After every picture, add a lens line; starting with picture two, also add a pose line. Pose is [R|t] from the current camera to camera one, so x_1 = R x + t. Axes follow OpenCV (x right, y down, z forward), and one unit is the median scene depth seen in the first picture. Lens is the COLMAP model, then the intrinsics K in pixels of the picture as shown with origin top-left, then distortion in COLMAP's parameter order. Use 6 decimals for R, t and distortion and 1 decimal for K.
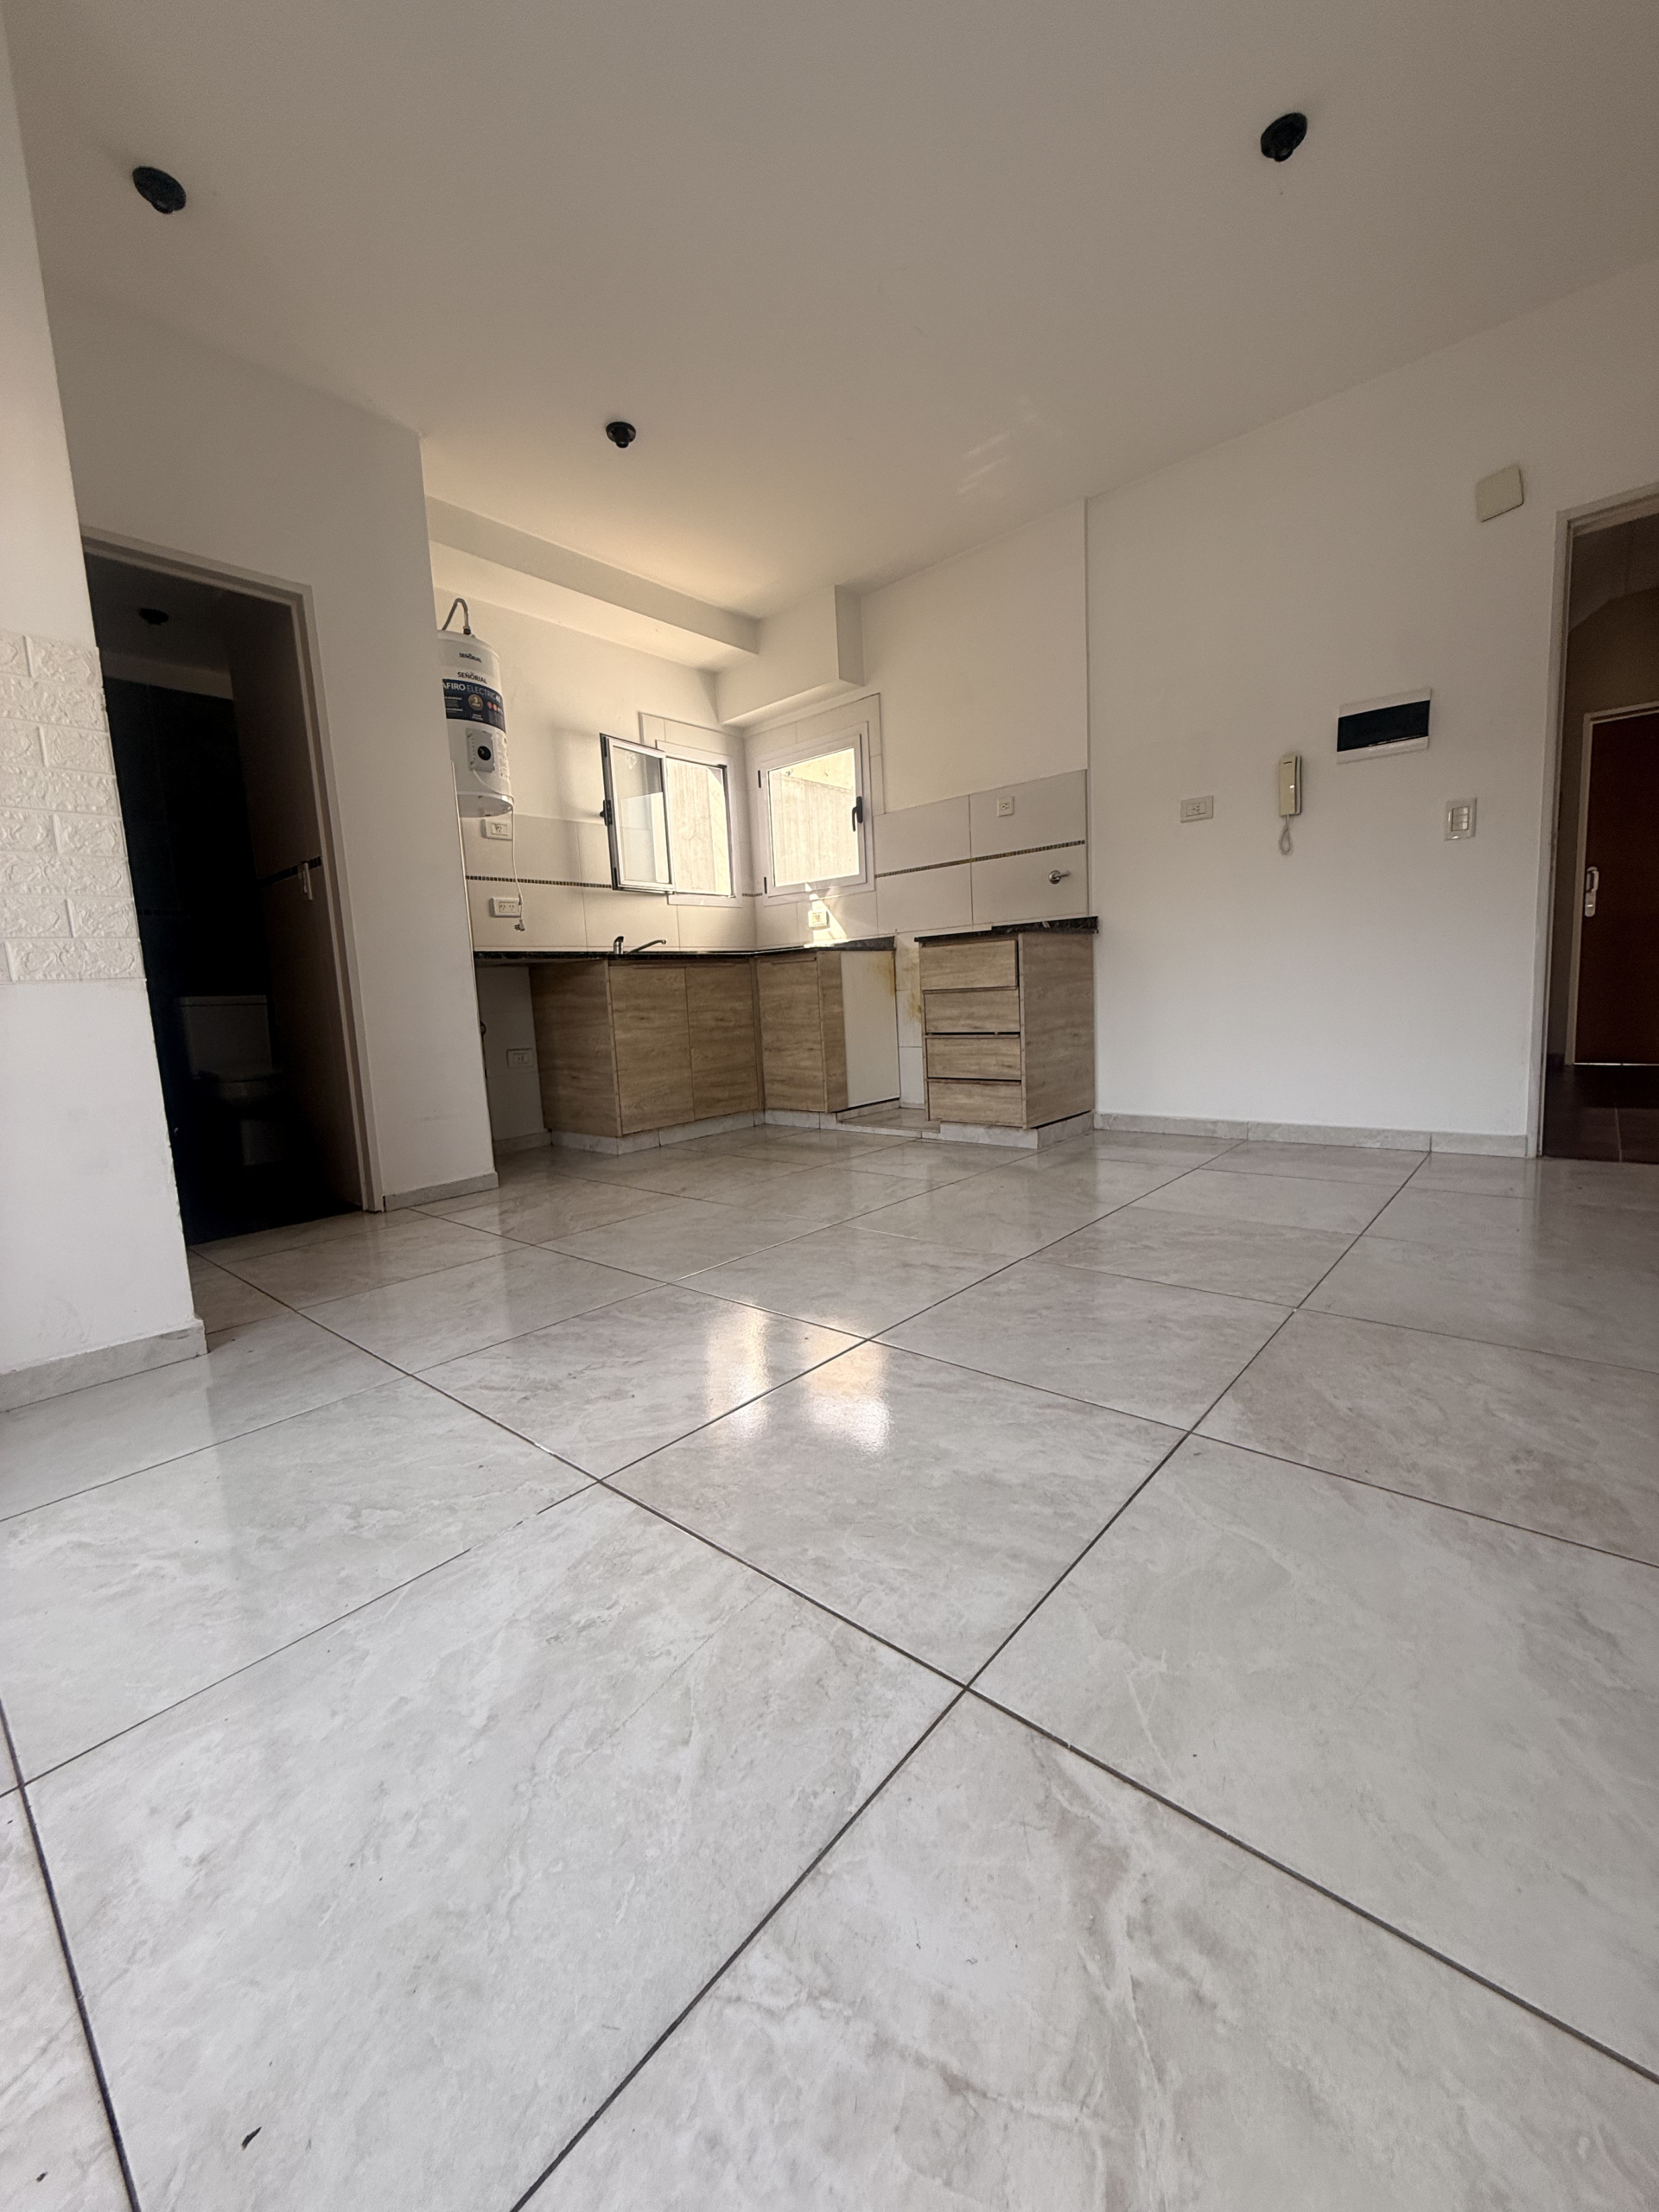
lens RADIAL K [[879.4, 0, 832.0], [0, 879.4, 1100.2], [0, 0, 1]] dist [-0.000415, 0.000122]
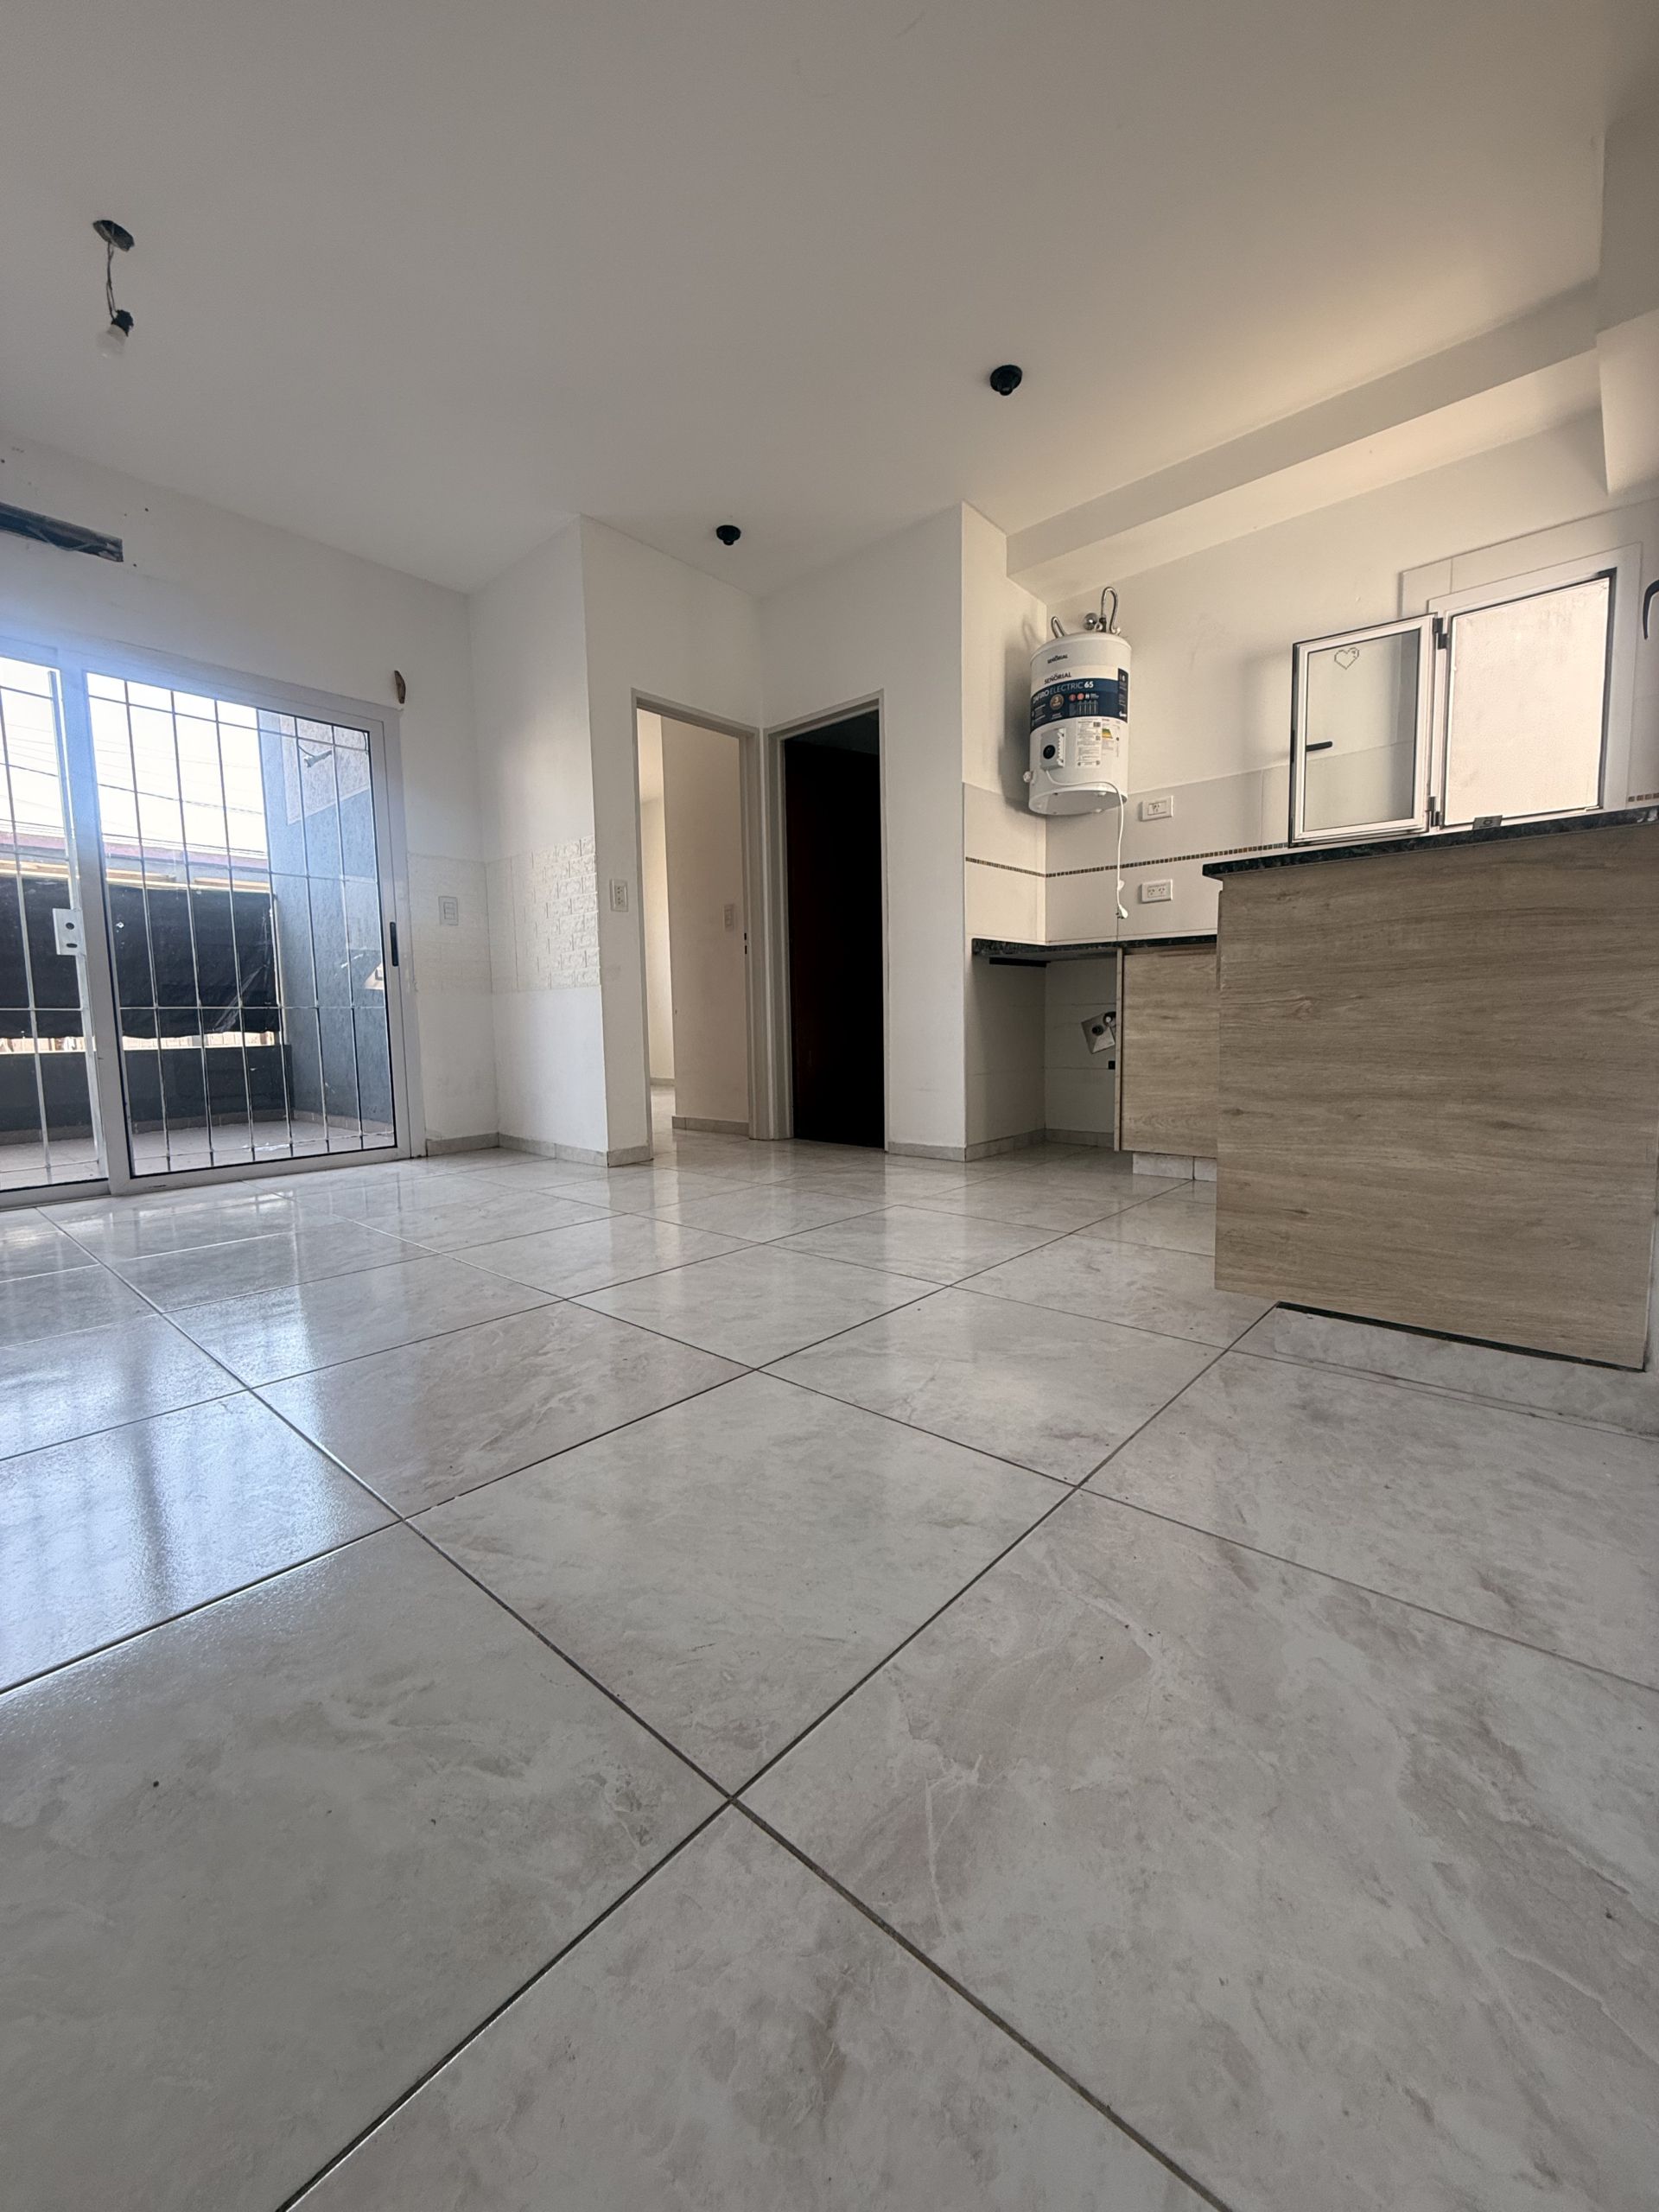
lens RADIAL K [[878.7, 0, 832.7], [0, 878.7, 1099.8], [0, 0, 1]] dist [0.000788, -0.000042]
pose [[-0.003809, 0.144136, -0.989551, 0.715926], [-0.107161, 0.983801, 0.143711, -0.120724], [0.994234, 0.106589, 0.011699, 0.818811]]
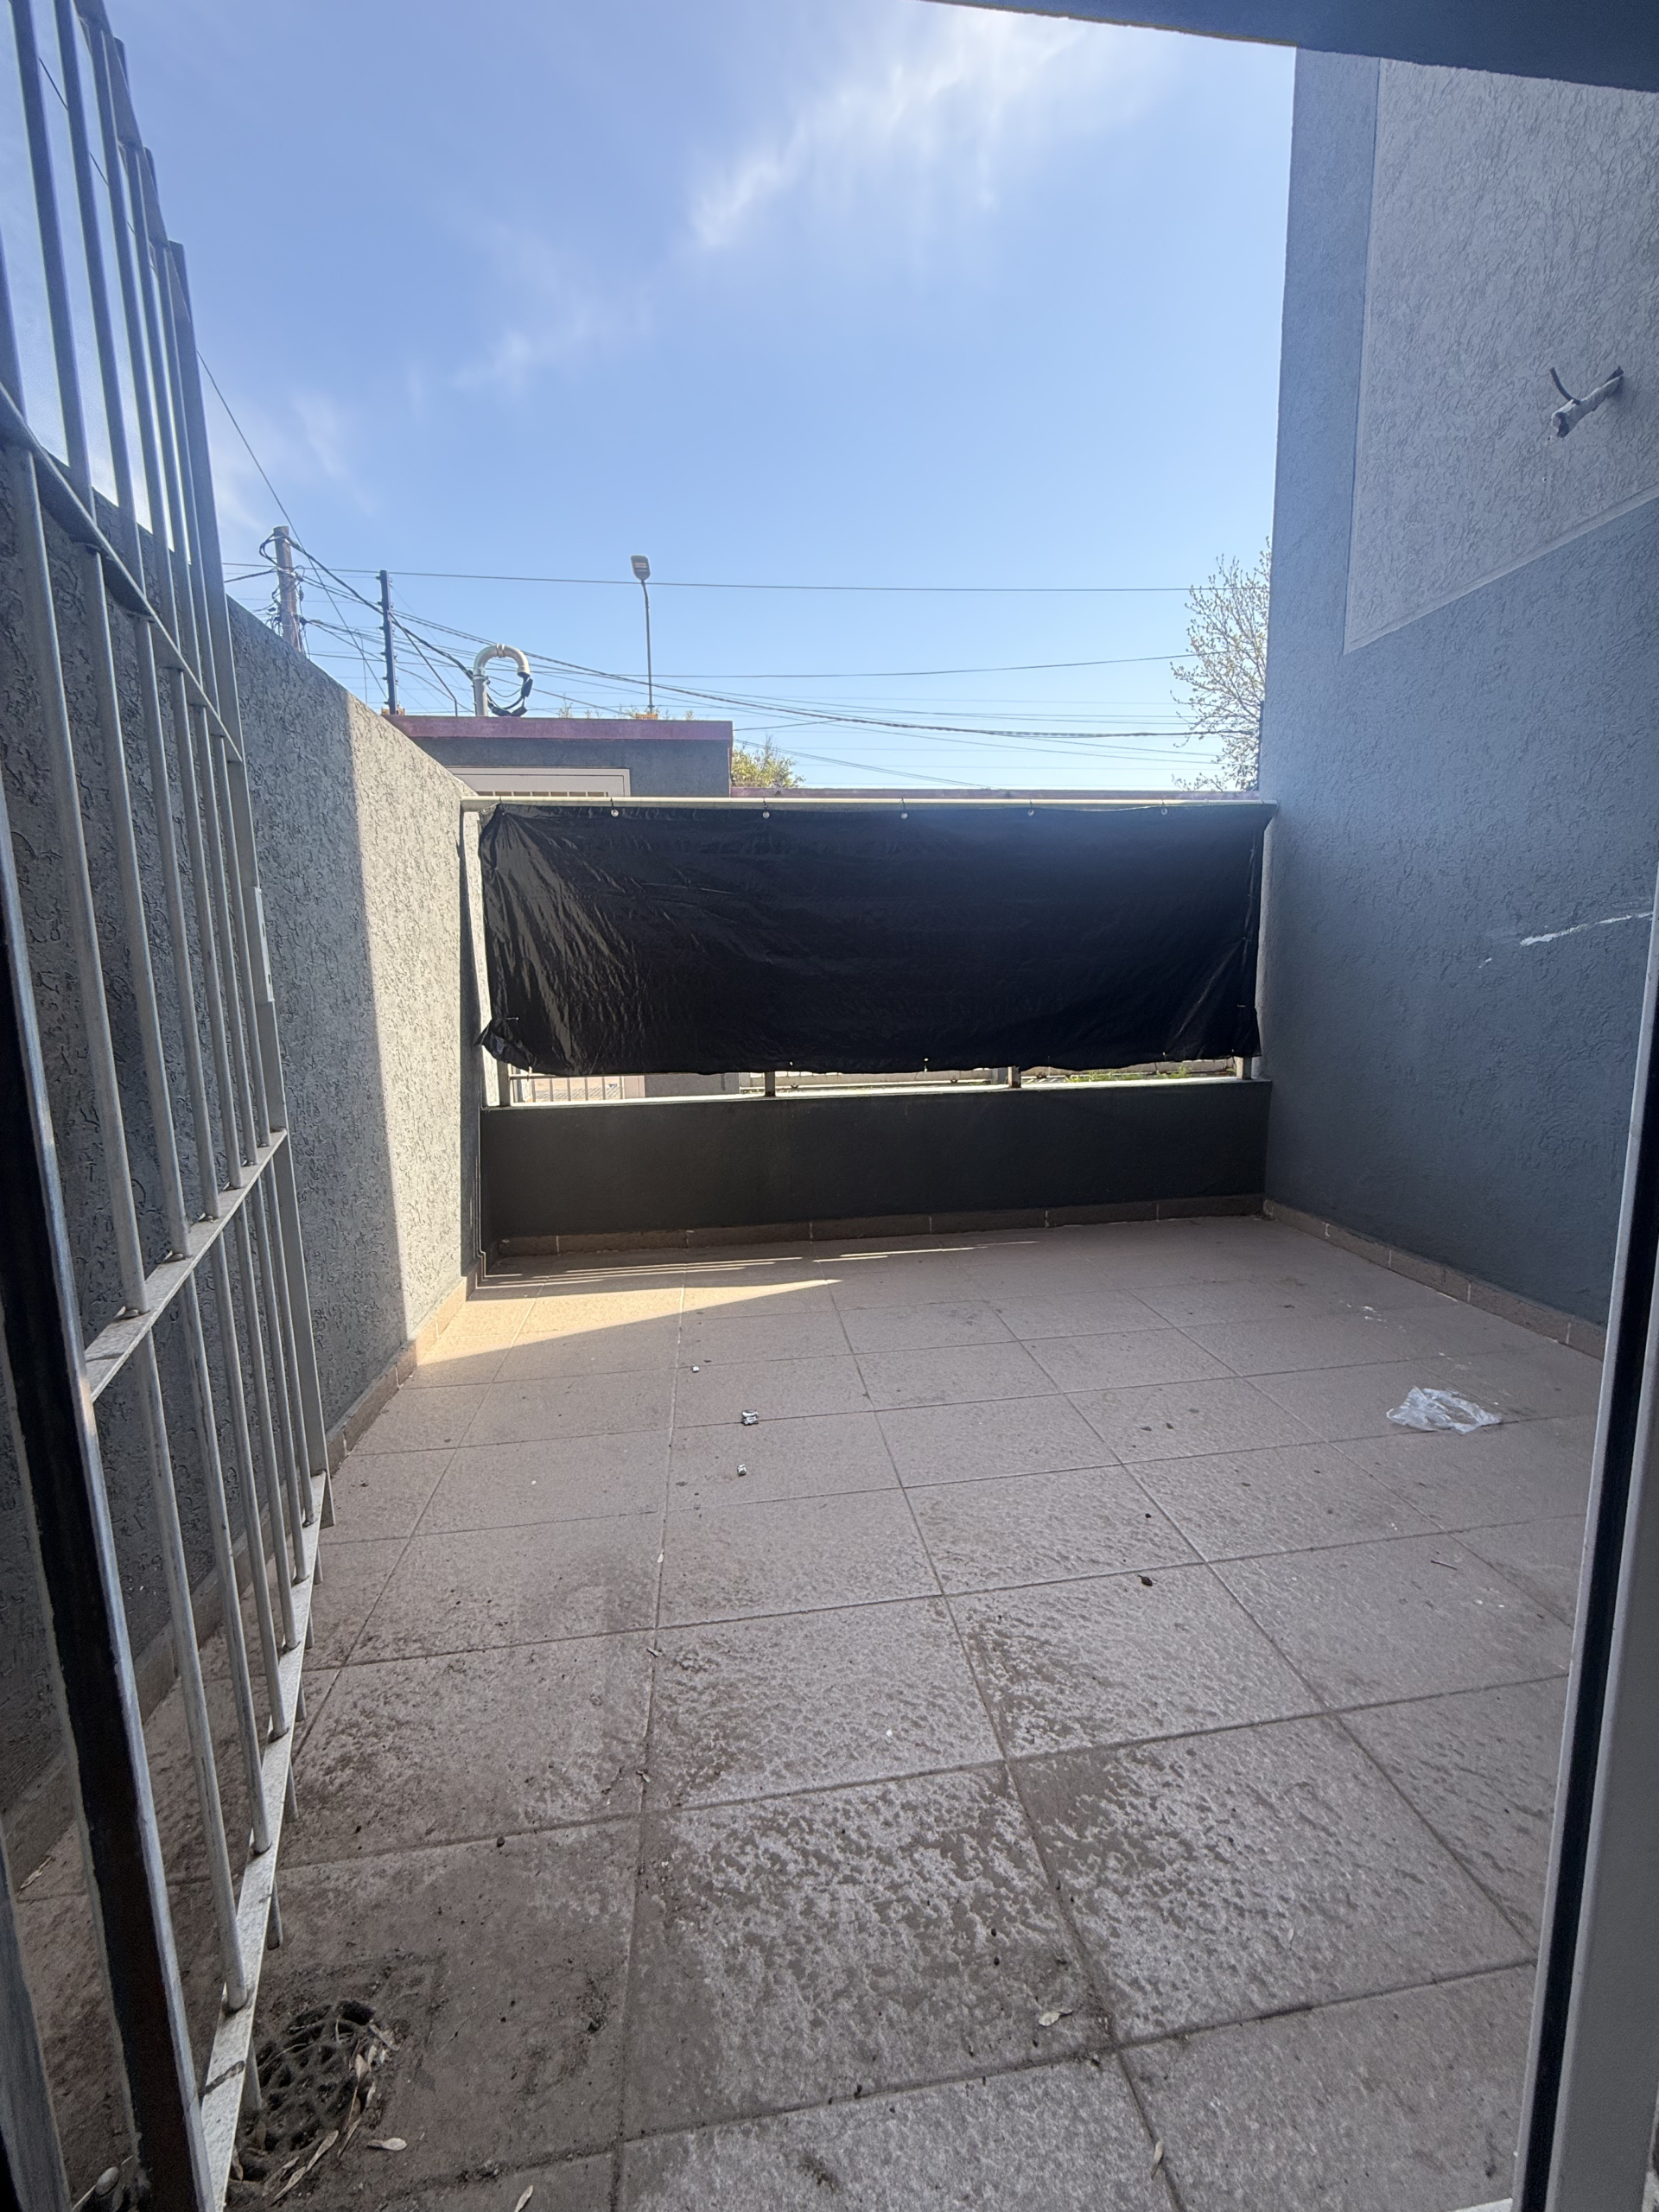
lens RADIAL K [[879.4, 0, 832.0], [0, 879.4, 1100.2], [0, 0, 1]] dist [-0.000415, 0.000122]
pose [[-0.655547, 0.168210, -0.736182, -0.047577], [-0.043281, 0.964904, 0.259011, -0.067386], [0.753913, 0.201657, -0.625260, -0.059003]]
